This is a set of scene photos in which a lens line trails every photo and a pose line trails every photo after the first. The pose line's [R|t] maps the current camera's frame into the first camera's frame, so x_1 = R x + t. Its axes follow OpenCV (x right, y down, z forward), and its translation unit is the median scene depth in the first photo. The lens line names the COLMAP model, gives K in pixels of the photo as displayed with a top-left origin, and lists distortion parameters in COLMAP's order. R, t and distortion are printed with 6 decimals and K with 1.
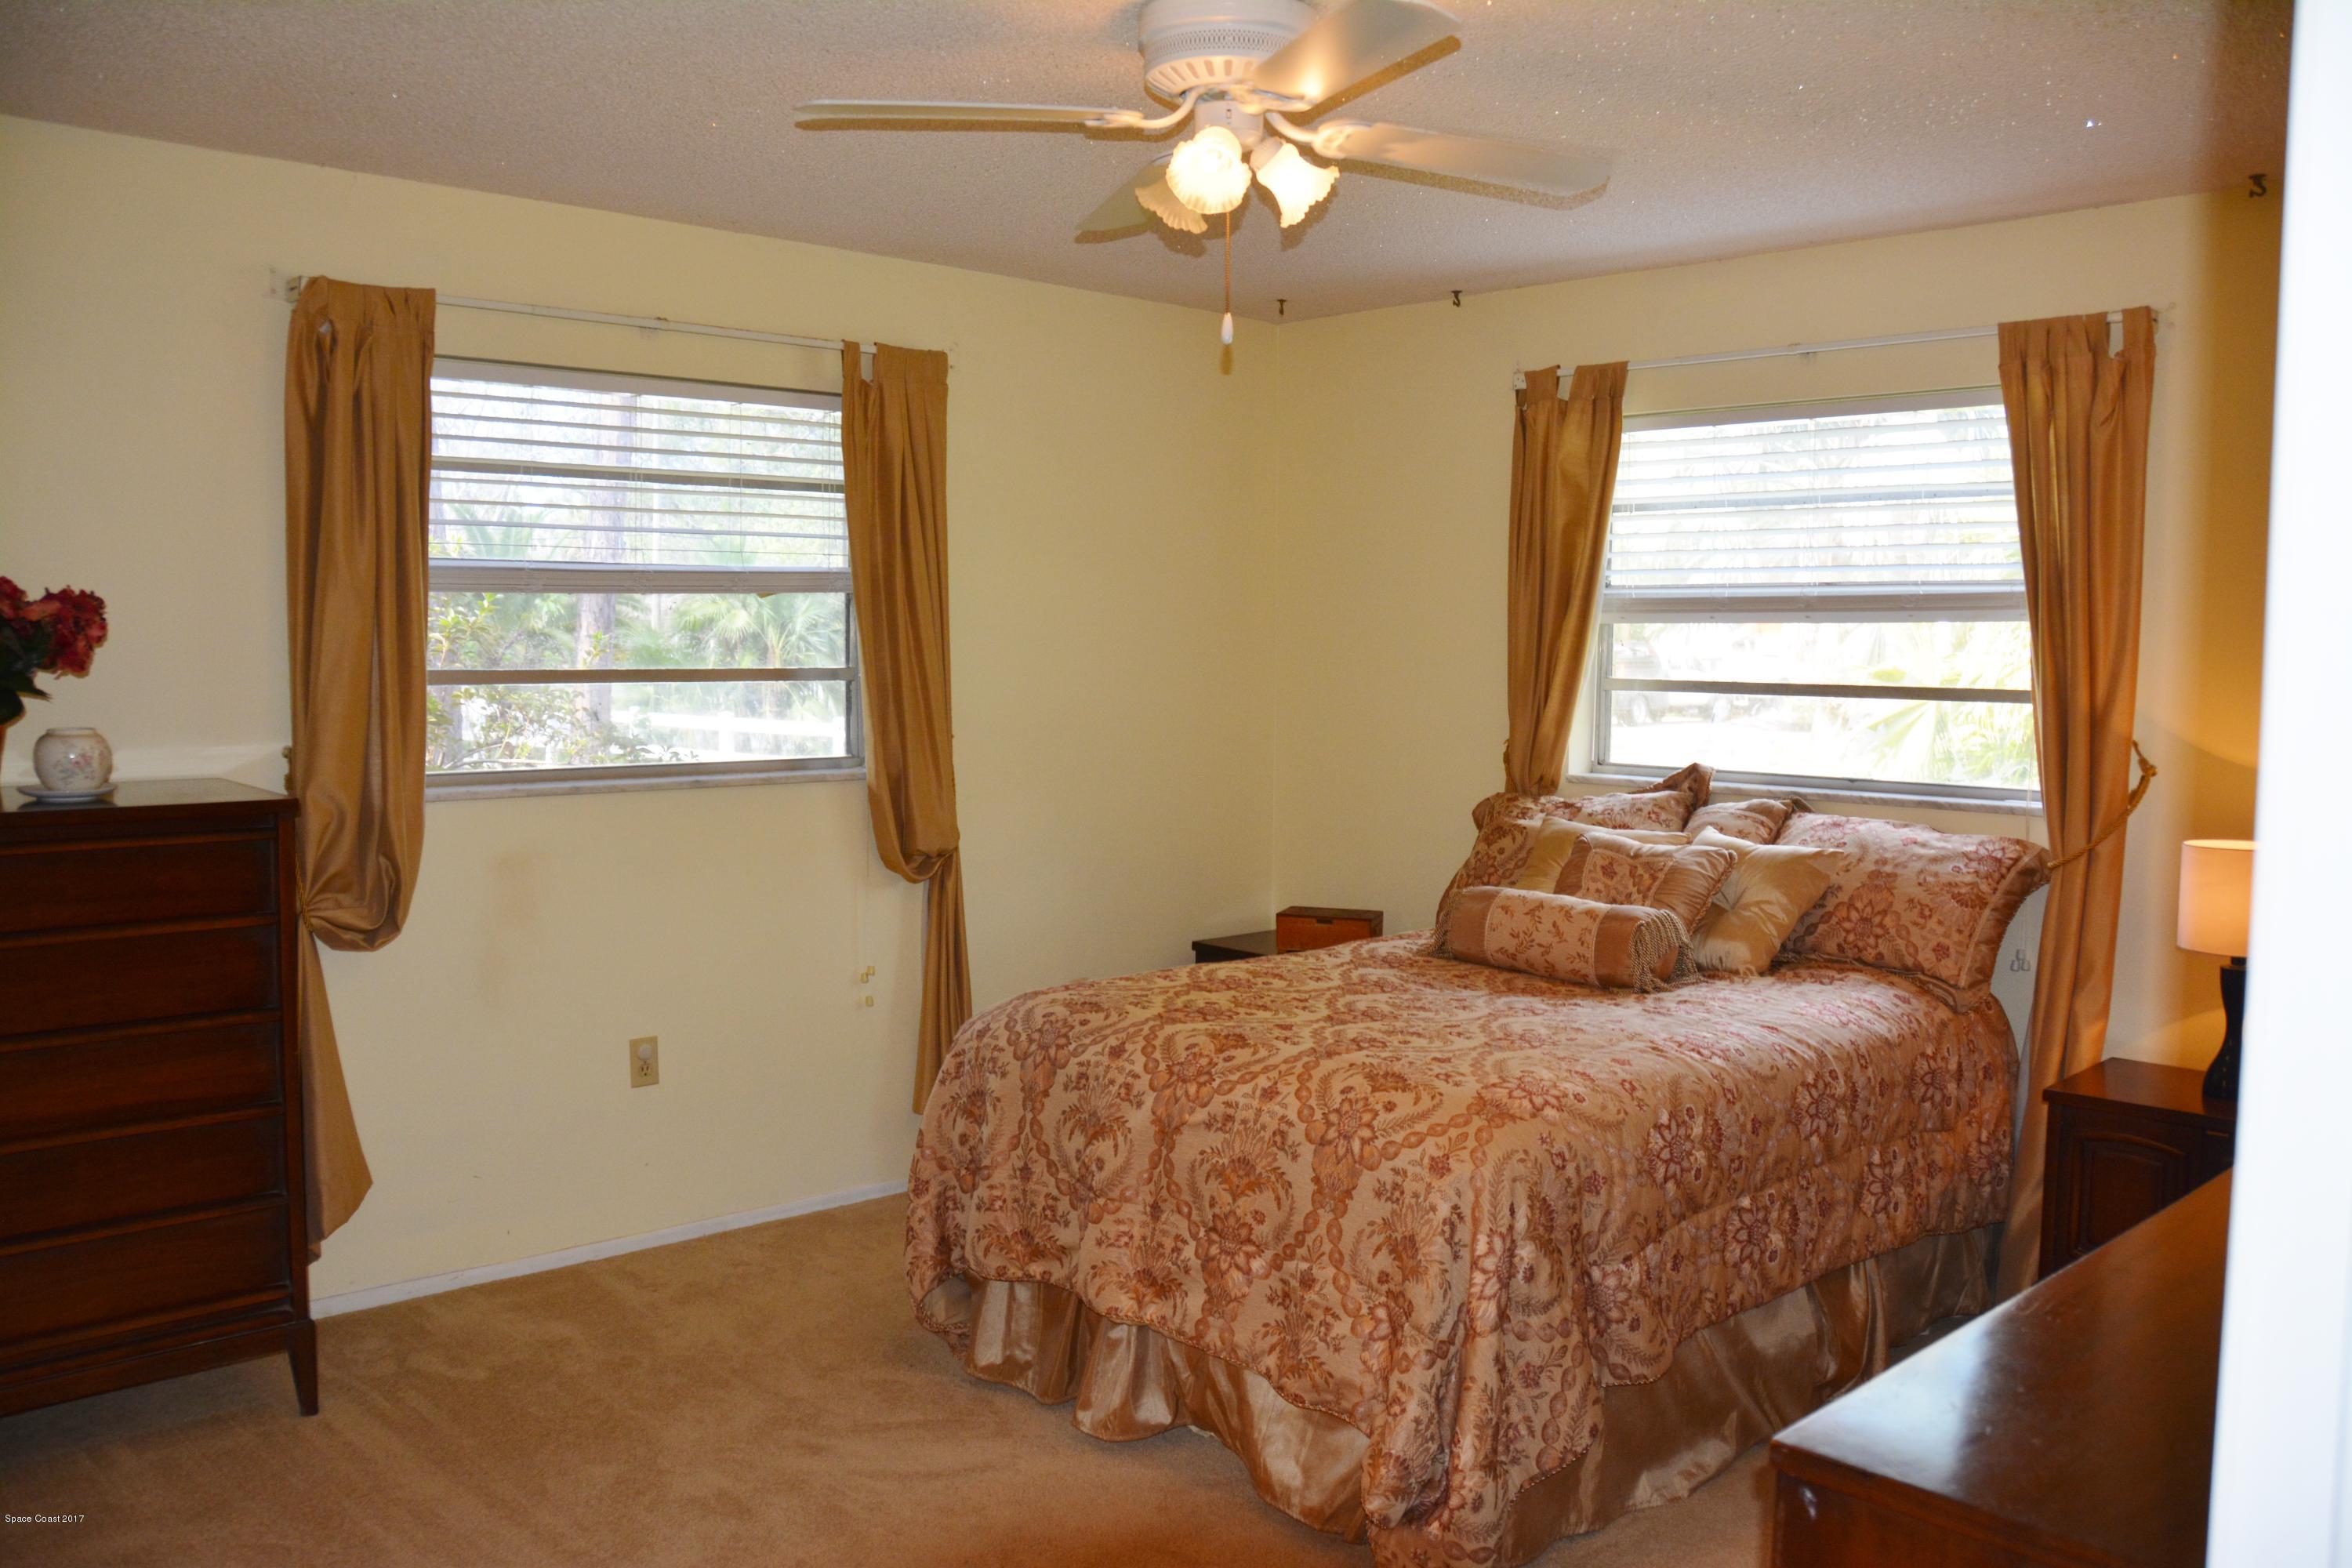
lens RADIAL K [[1893.4, 0, 1165.8], [0, 1893.4, 780.9], [0, 0, 1]] dist [-0.154375, 0.129145]
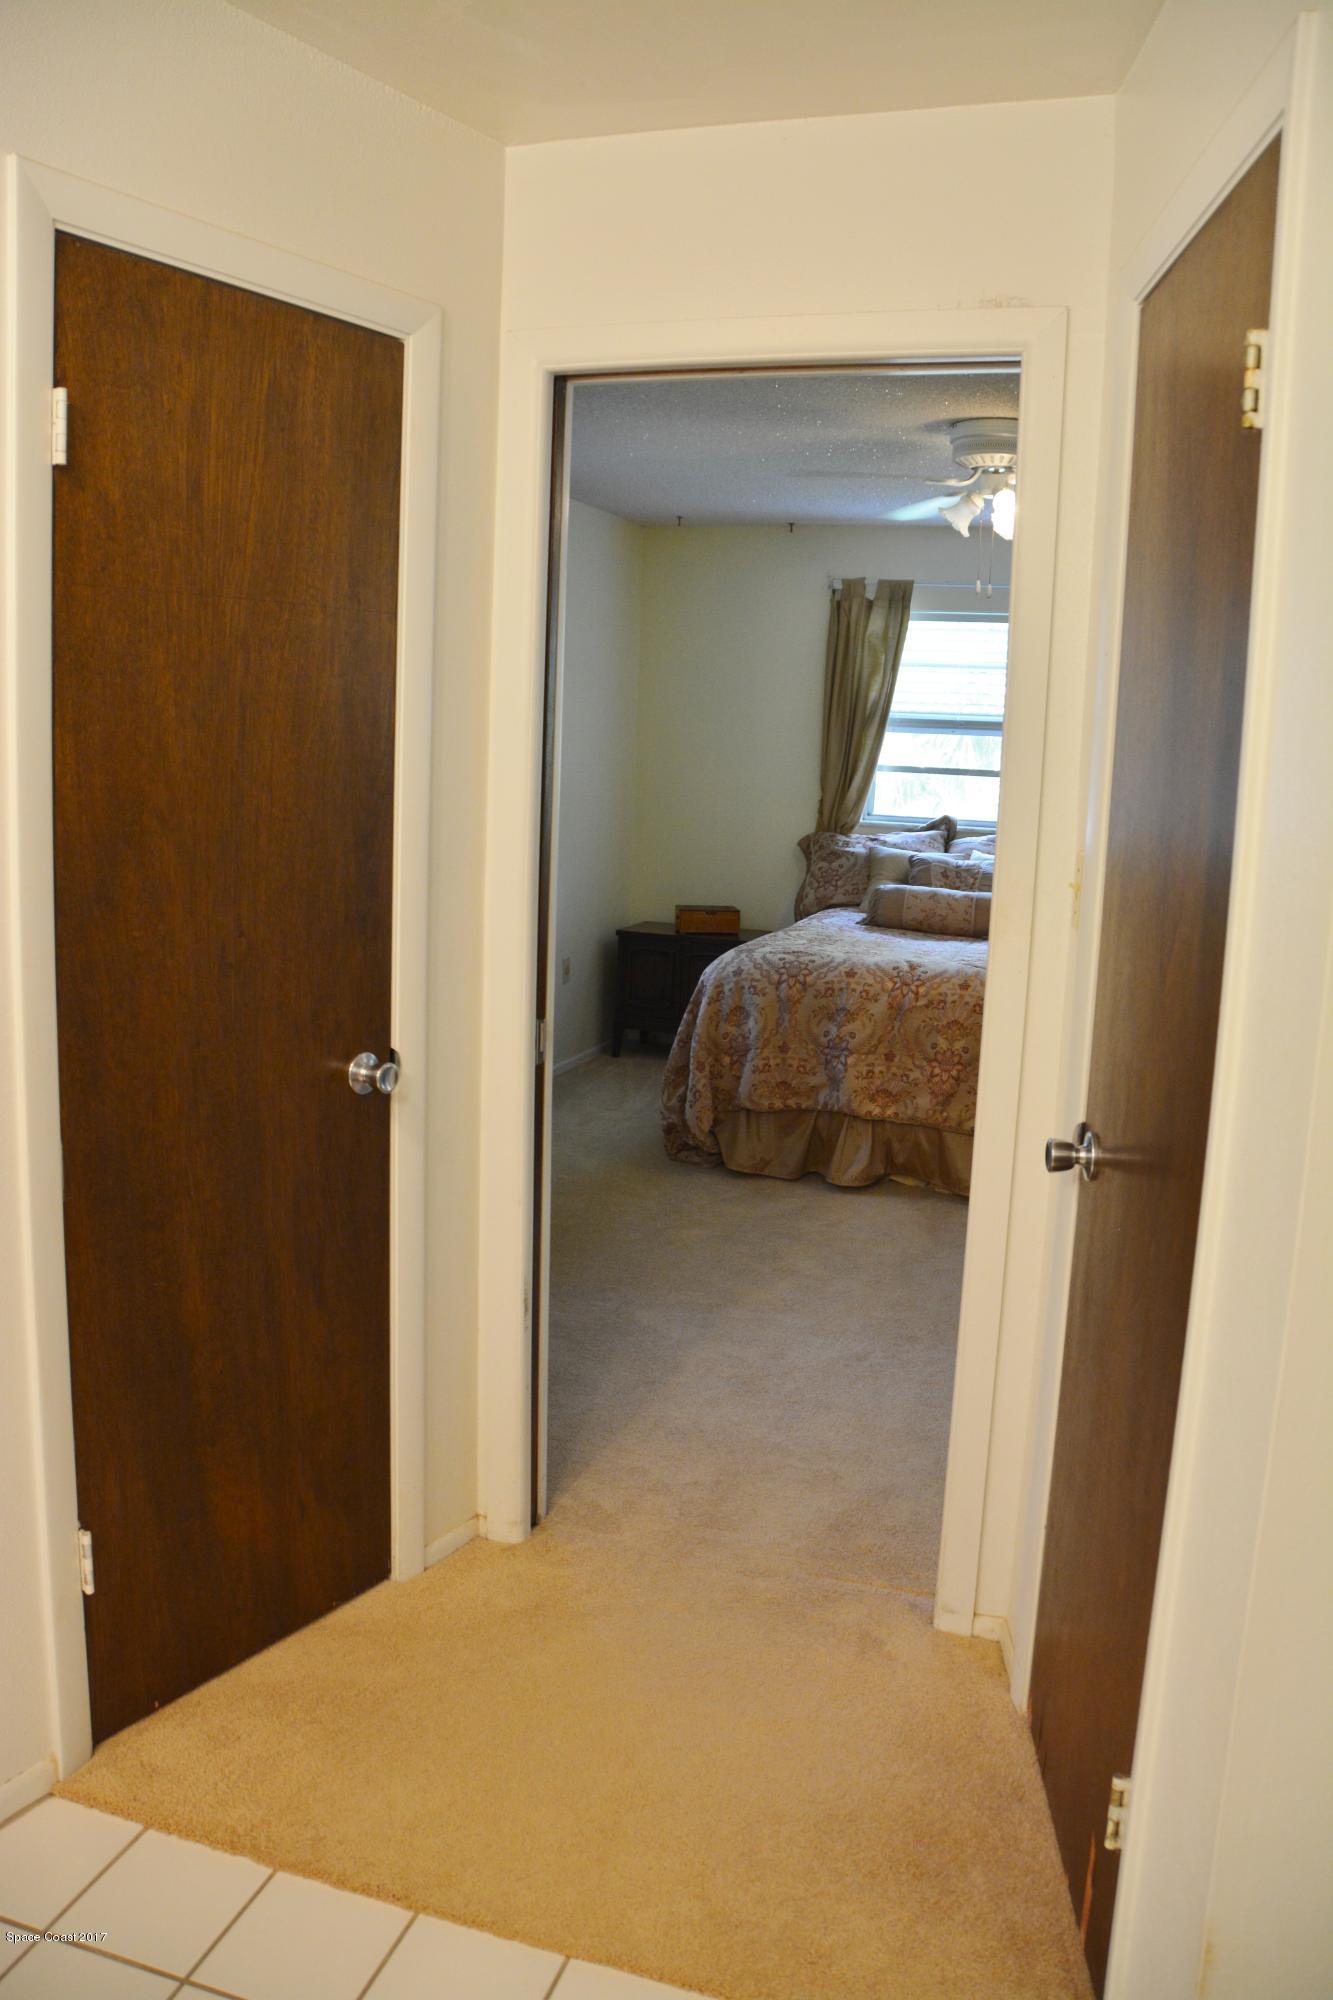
lens RADIAL K [[1610.0, 0, 666.5], [0, 1610.0, 1000.0], [0, 0, 1]] dist [-0.154375, 0.129145]
pose [[0.860216, -0.055619, 0.506887, -0.703600], [0.002534, 0.994488, 0.104821, 0.004930], [-0.509923, -0.088885, 0.855615, -0.168102]]
